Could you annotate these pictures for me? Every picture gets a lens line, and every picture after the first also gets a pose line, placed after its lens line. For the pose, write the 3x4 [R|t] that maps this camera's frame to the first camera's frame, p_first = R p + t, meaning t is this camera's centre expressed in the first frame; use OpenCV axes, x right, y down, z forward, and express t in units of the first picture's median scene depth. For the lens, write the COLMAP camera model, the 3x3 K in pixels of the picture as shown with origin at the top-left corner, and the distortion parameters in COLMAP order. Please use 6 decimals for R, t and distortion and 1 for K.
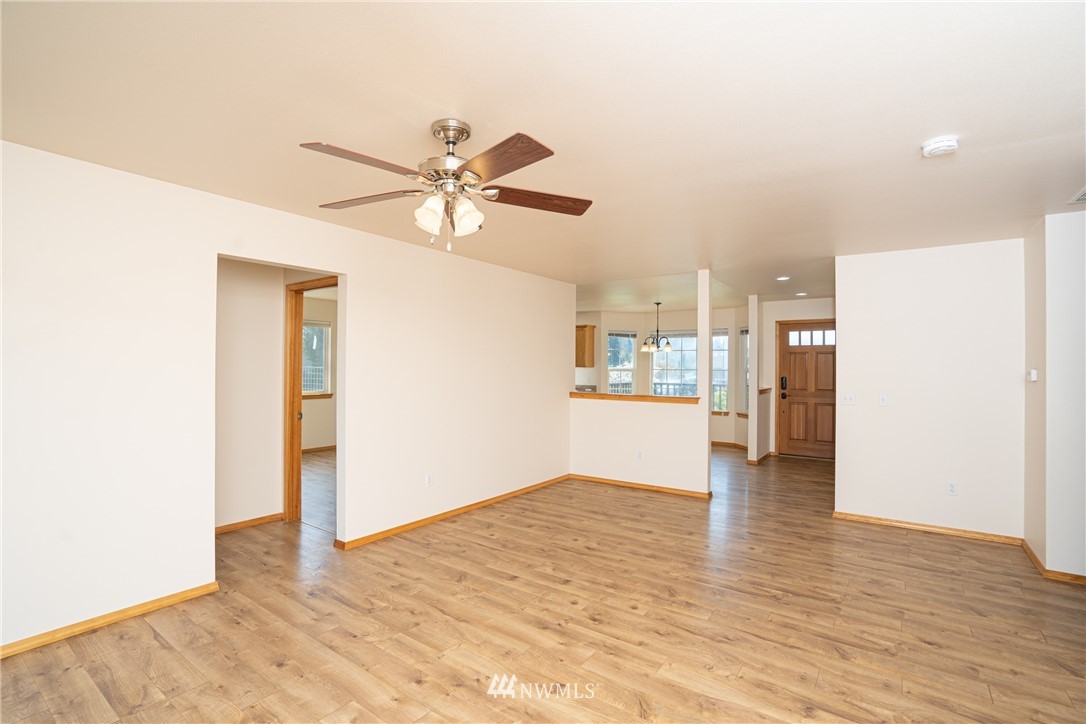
lens RADIAL K [[502.2, 0, 546.2], [0, 502.2, 364.4], [0, 0, 1]] dist [-0.043799, 0.012559]
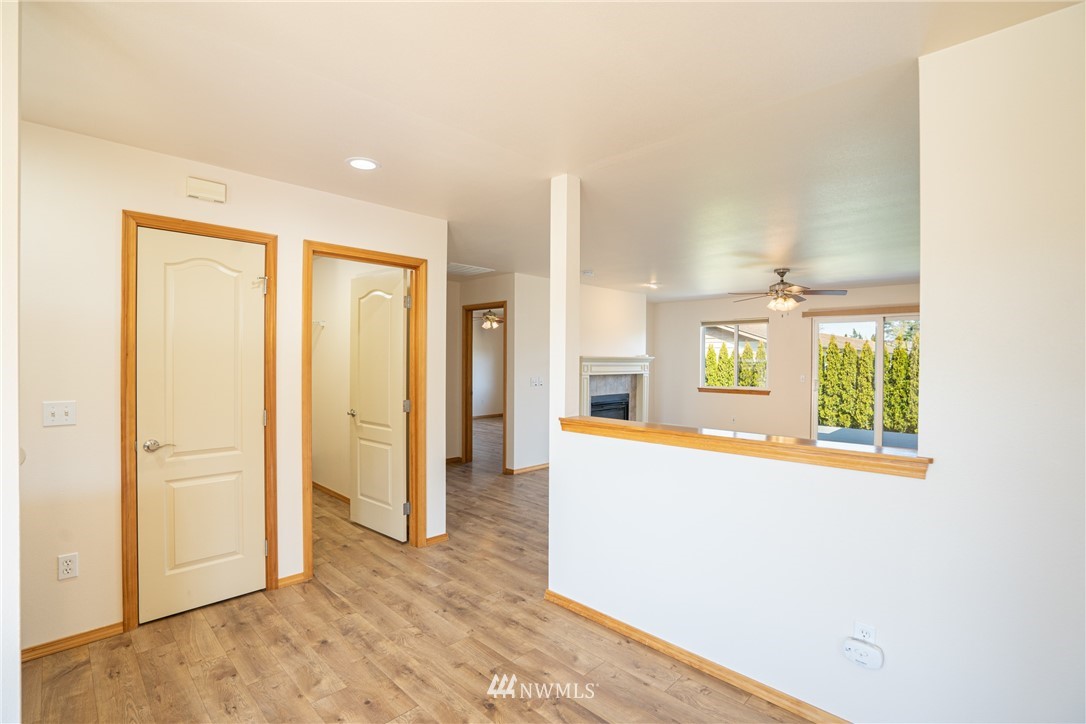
lens RADIAL K [[502.2, 0, 536.0], [0, 502.2, 360.2], [0, 0, 1]] dist [-0.043799, 0.012559]
pose [[-0.985358, -0.013807, 0.169938, 0.504687], [-0.014597, 0.999888, -0.003404, 0.018755], [-0.169872, -0.005835, -0.985449, 3.012656]]
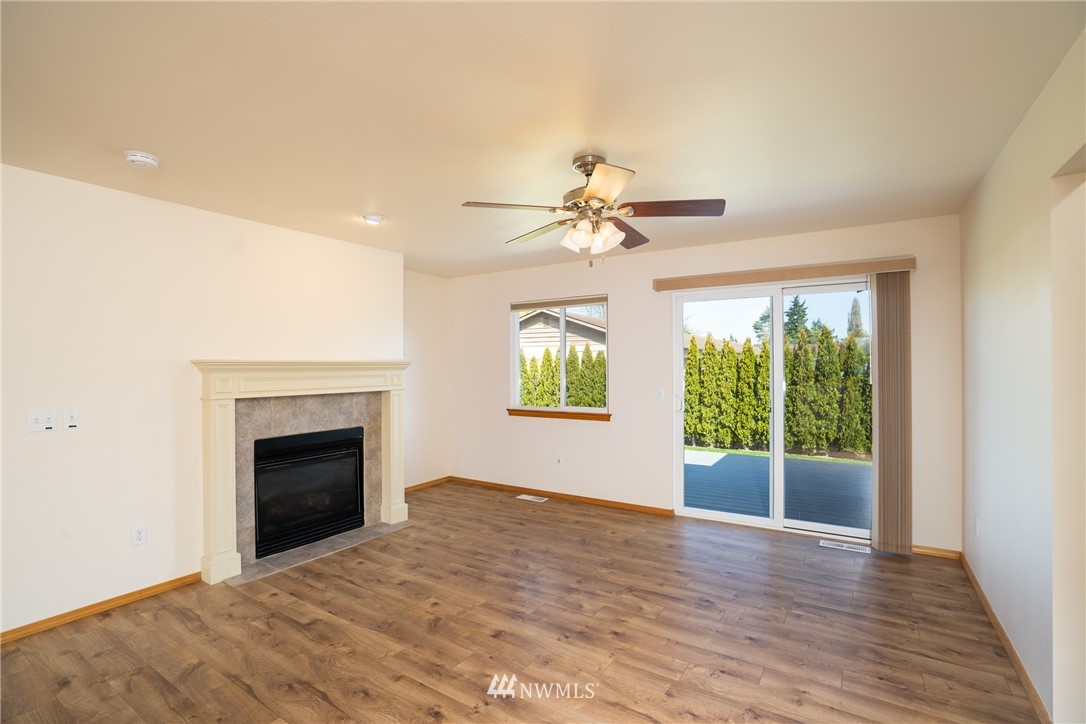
lens RADIAL K [[502.2, 0, 541.5], [0, 502.2, 361.5], [0, 0, 1]] dist [-0.043799, 0.012559]
pose [[-0.999301, -0.000597, -0.037388, -0.028152], [-0.000018, 0.999880, -0.015485, 0.009978], [0.037392, -0.015473, -0.999181, 1.713420]]
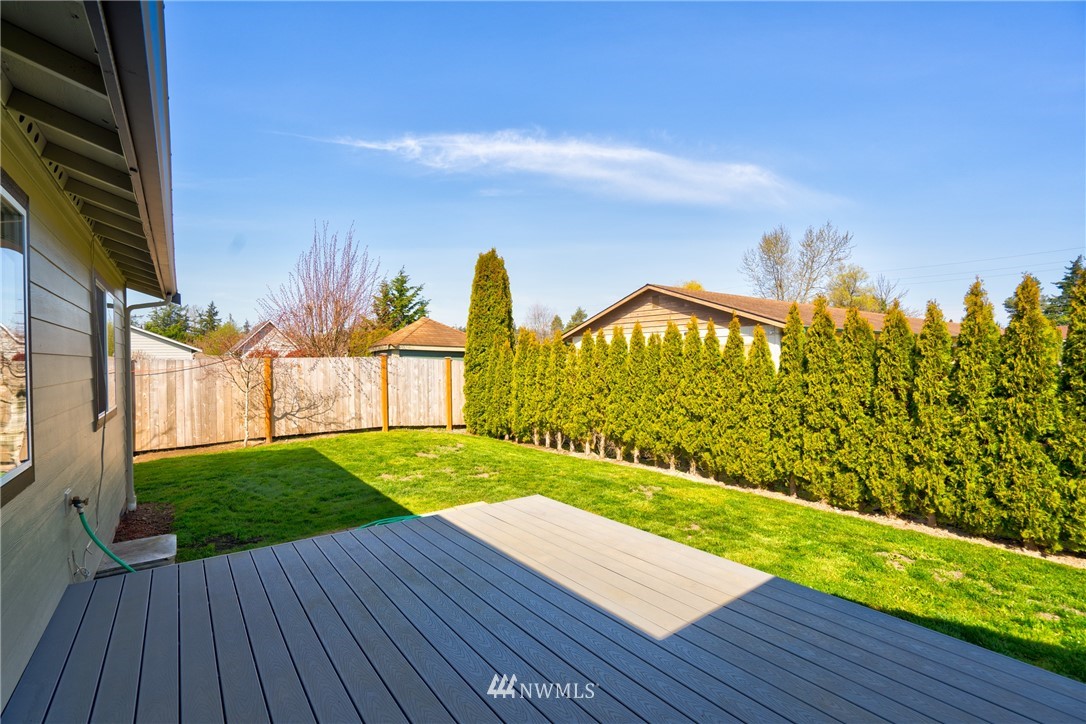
lens RADIAL K [[502.2, 0, 532.6], [0, 502.2, 358.8], [0, 0, 1]] dist [-0.043799, 0.012559]
pose [[-0.944692, 0.004081, 0.327934, -1.069993], [0.003355, 0.999991, -0.002778, -0.002545], [-0.327942, -0.001524, -0.944697, 0.202537]]
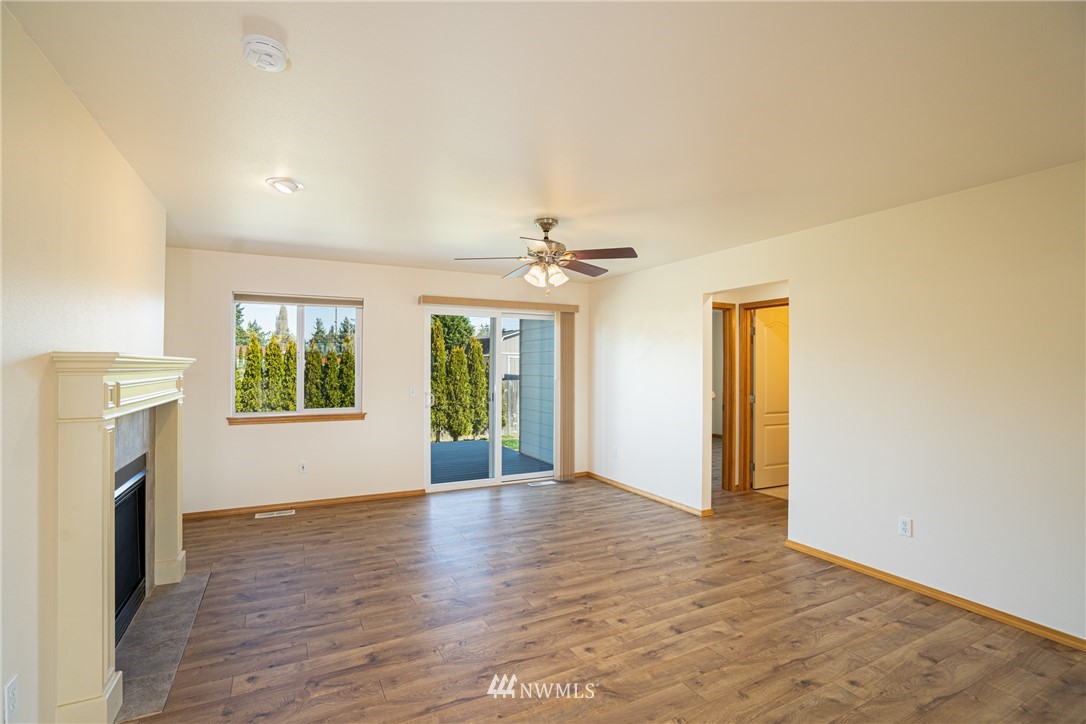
lens RADIAL K [[502.2, 0, 533.6], [0, 502.2, 365.1], [0, 0, 1]] dist [-0.043799, 0.012559]
pose [[-0.463186, -0.010721, -0.886196, 1.019948], [-0.000685, 0.999931, -0.011739, 0.012122], [0.886261, -0.004830, -0.463162, 1.365534]]
